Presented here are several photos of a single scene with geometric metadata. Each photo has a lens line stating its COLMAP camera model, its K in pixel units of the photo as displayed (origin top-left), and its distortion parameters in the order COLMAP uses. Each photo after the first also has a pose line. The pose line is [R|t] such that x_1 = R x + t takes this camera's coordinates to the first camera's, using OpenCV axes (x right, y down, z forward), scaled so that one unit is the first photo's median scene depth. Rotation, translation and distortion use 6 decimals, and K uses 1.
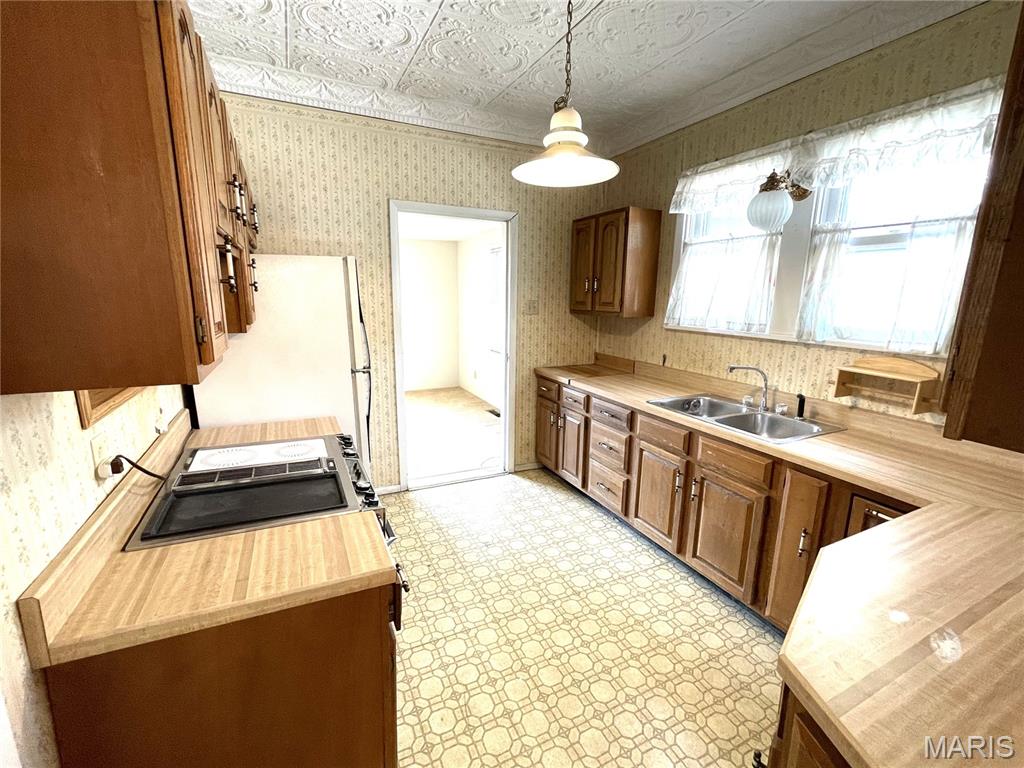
lens RADIAL K [[445.1, 0, 513.6], [0, 445.1, 382.7], [0, 0, 1]] dist [0.000100, 0.000040]
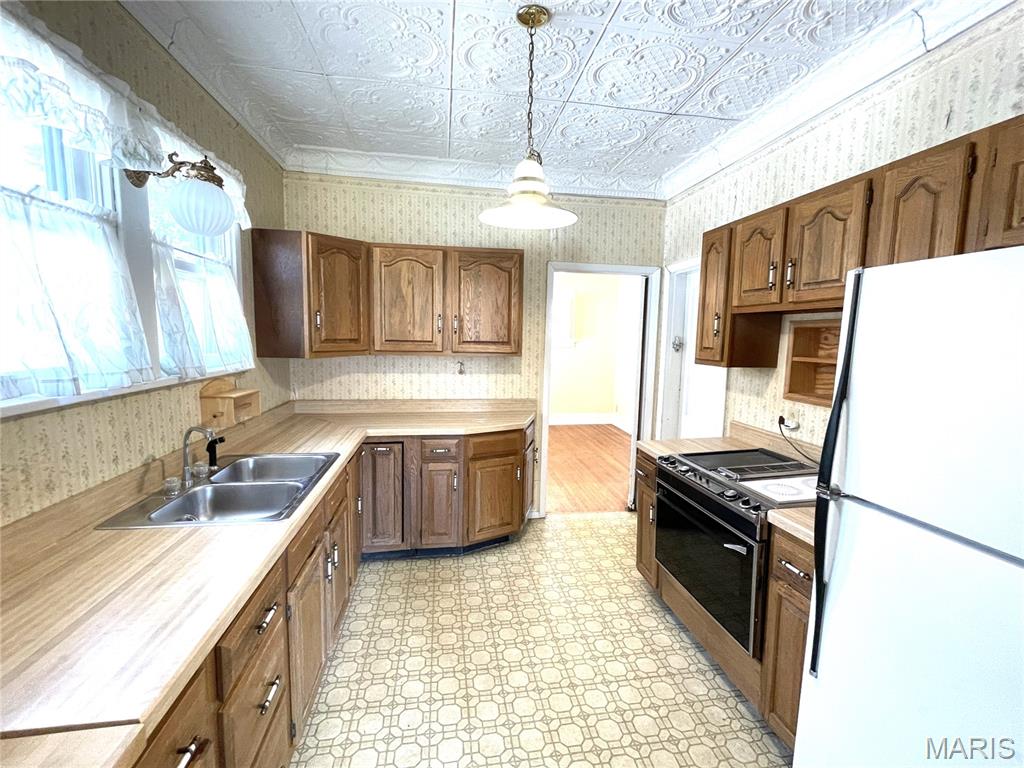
lens RADIAL K [[445.1, 0, 513.9], [0, 445.1, 381.2], [0, 0, 1]] dist [0.000100, 0.000040]
pose [[-0.957263, -0.062963, 0.282282, -0.142662], [0.025856, 0.953477, 0.300356, -0.340451], [-0.288061, 0.294818, -0.911100, 1.680568]]
